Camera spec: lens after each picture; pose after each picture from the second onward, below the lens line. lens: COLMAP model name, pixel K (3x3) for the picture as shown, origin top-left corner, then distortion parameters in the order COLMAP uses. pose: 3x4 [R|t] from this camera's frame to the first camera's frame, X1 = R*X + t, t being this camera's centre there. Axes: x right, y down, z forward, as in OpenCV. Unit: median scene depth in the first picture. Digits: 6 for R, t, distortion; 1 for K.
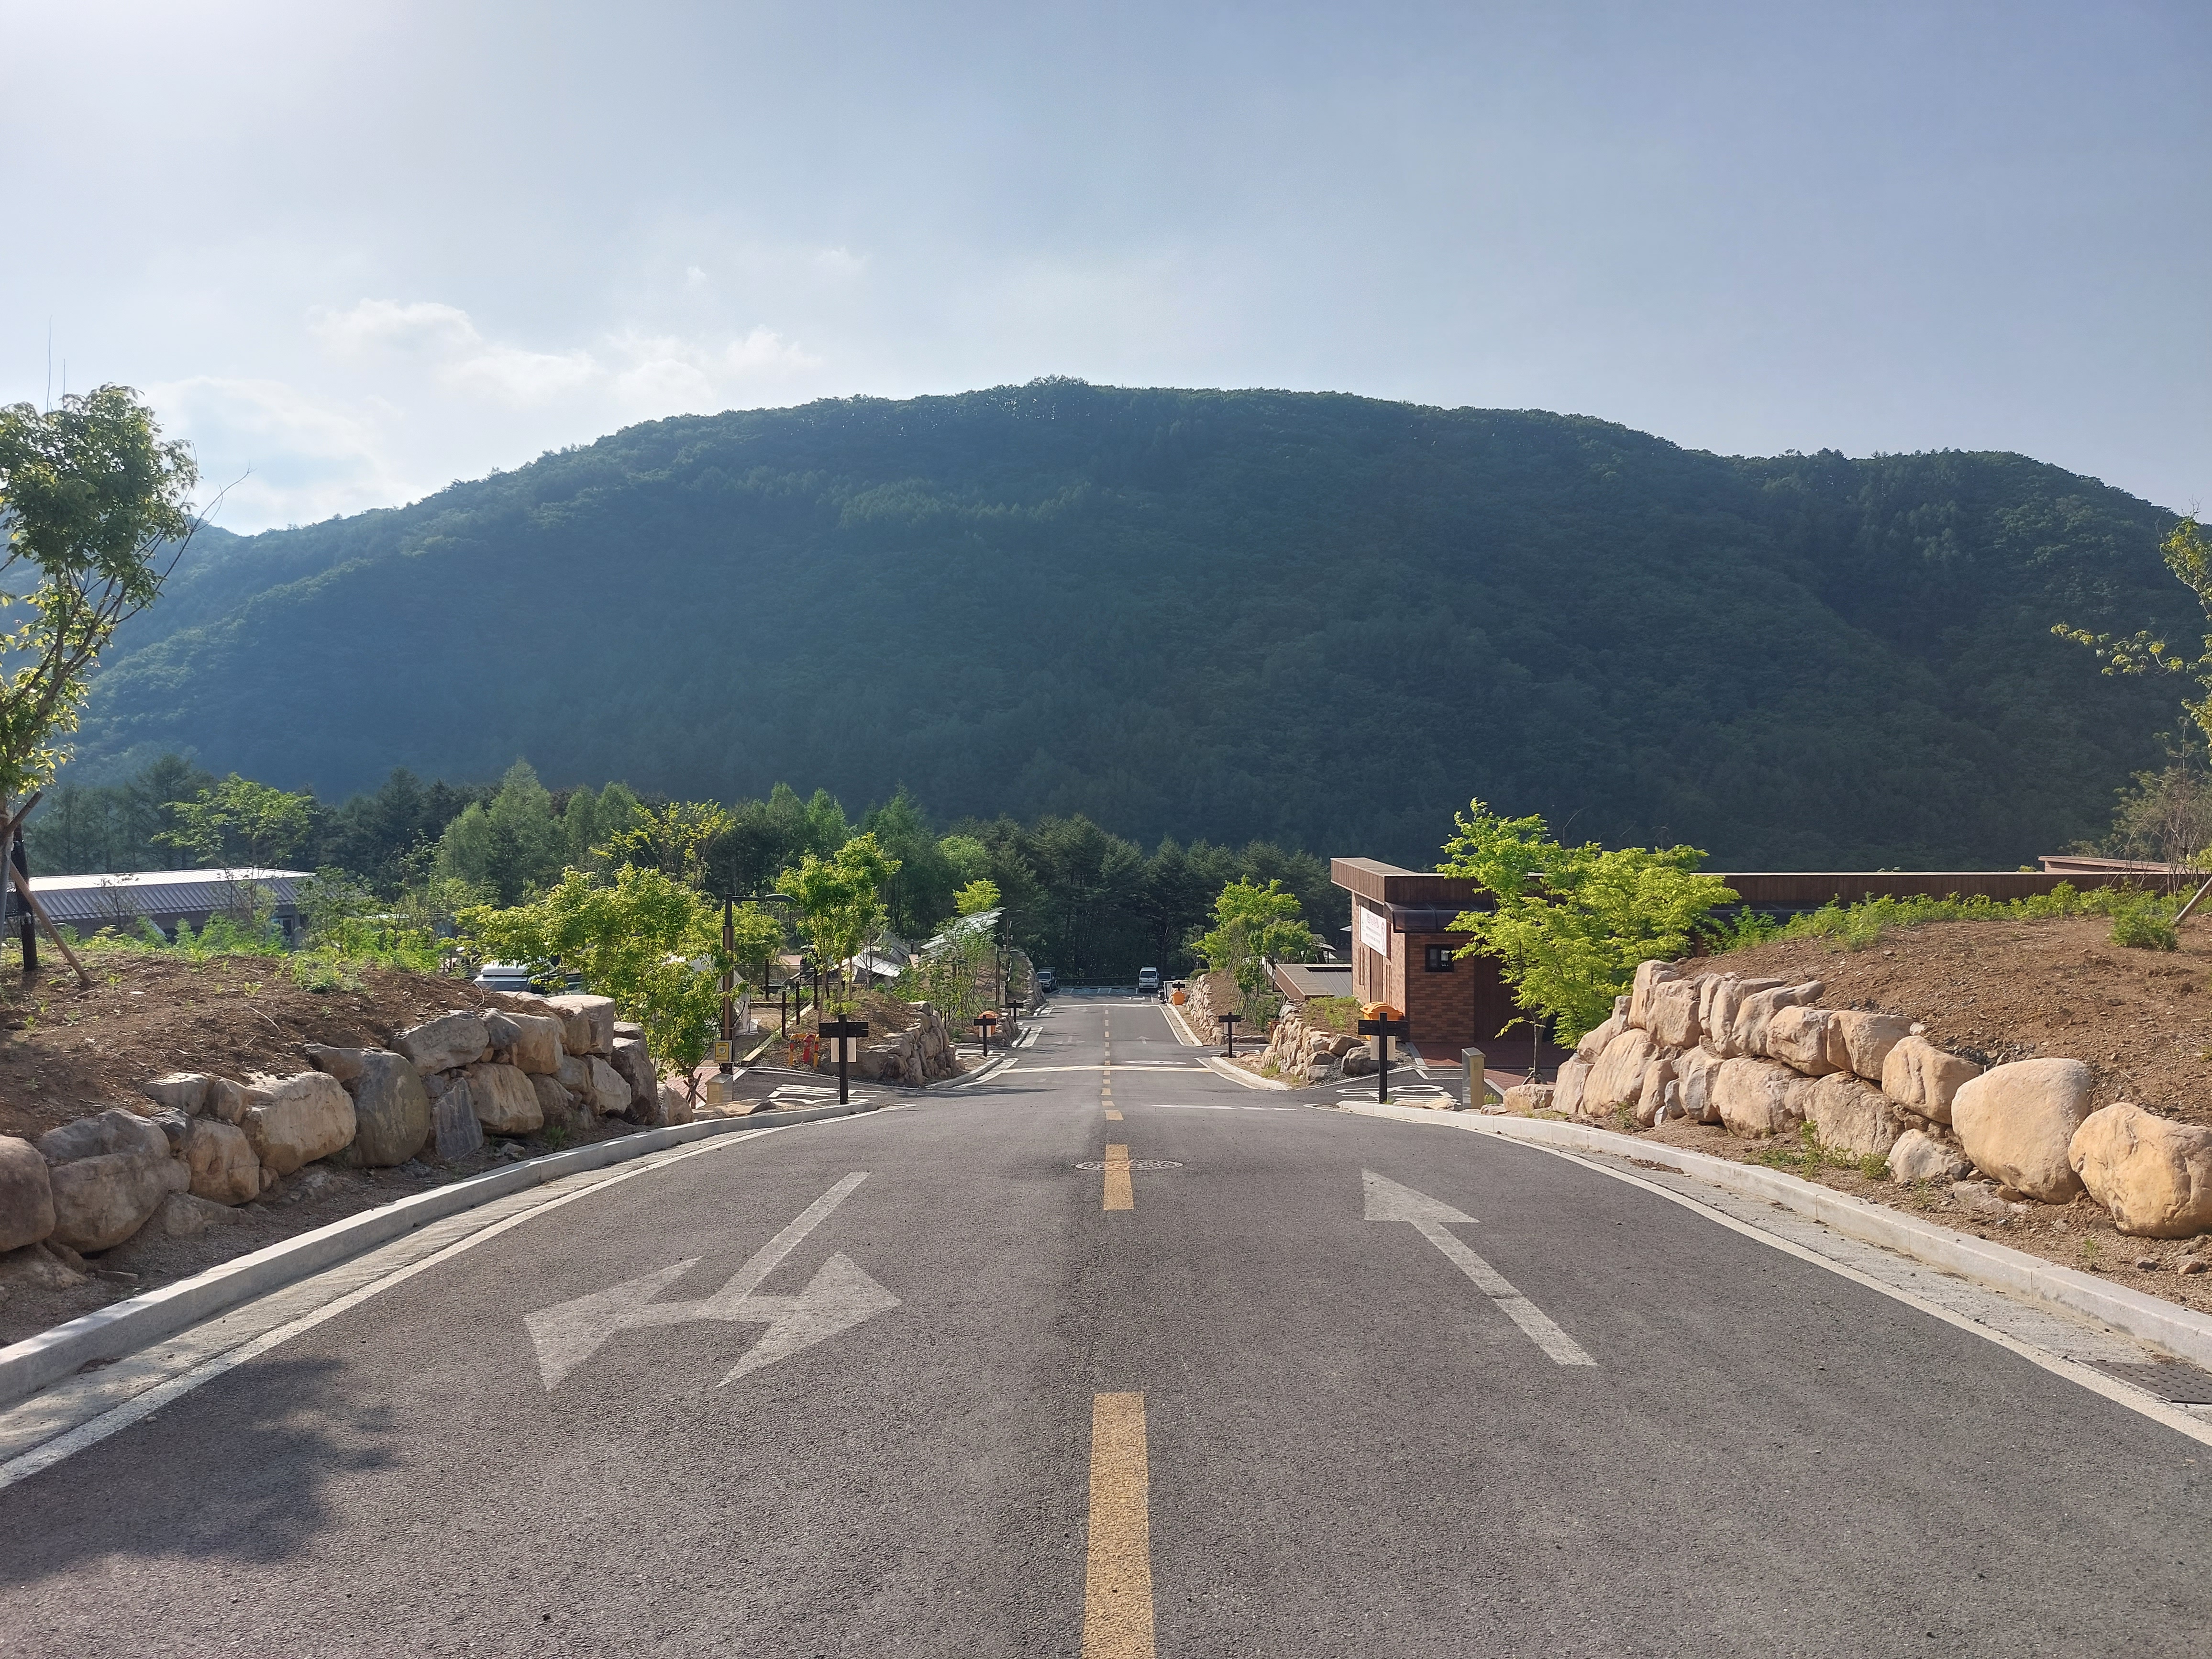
lens RADIAL K [[1580.1, 0, 1108.3], [0, 1580.1, 835.5], [0, 0, 1]] dist [0.003768, -0.006519]
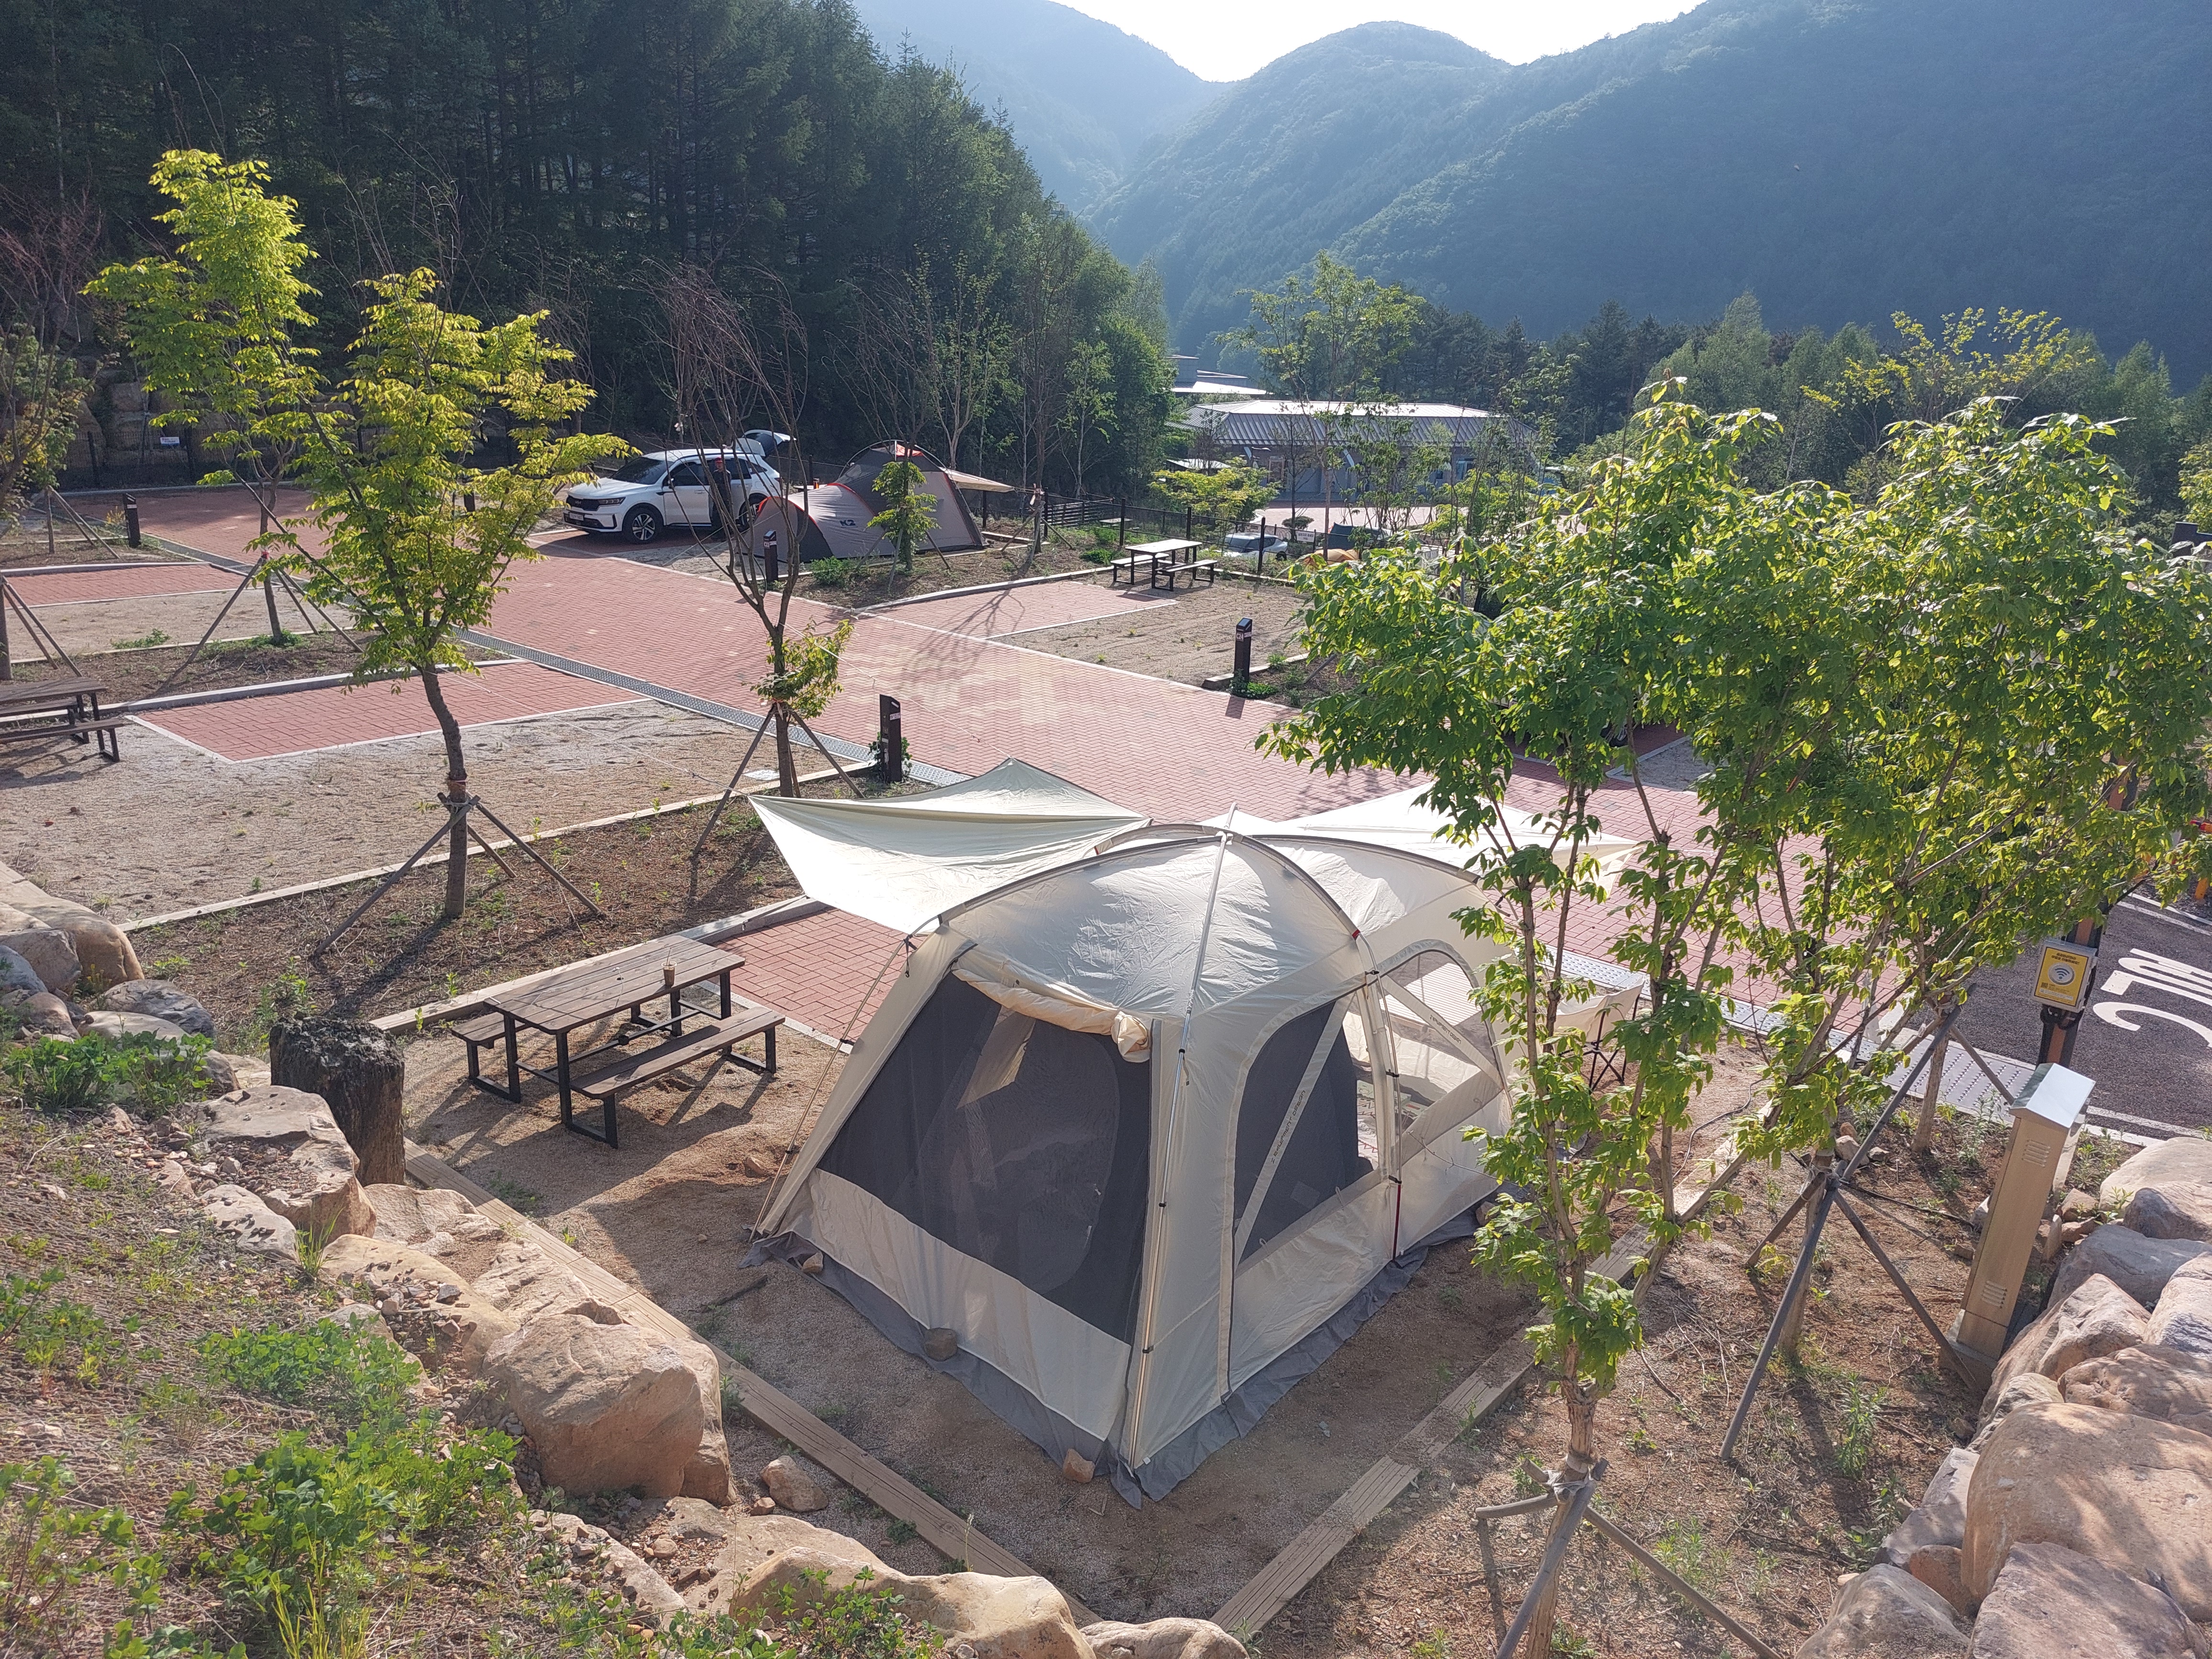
lens RADIAL K [[1580.1, 0, 1108.8], [0, 1580.1, 833.6], [0, 0, 1]] dist [0.003768, -0.006519]
pose [[0.748555, 0.231733, -0.621261, -0.030000], [-0.053987, 0.955132, 0.291219, 0.001062], [0.660871, -0.184454, 0.727479, 0.098165]]
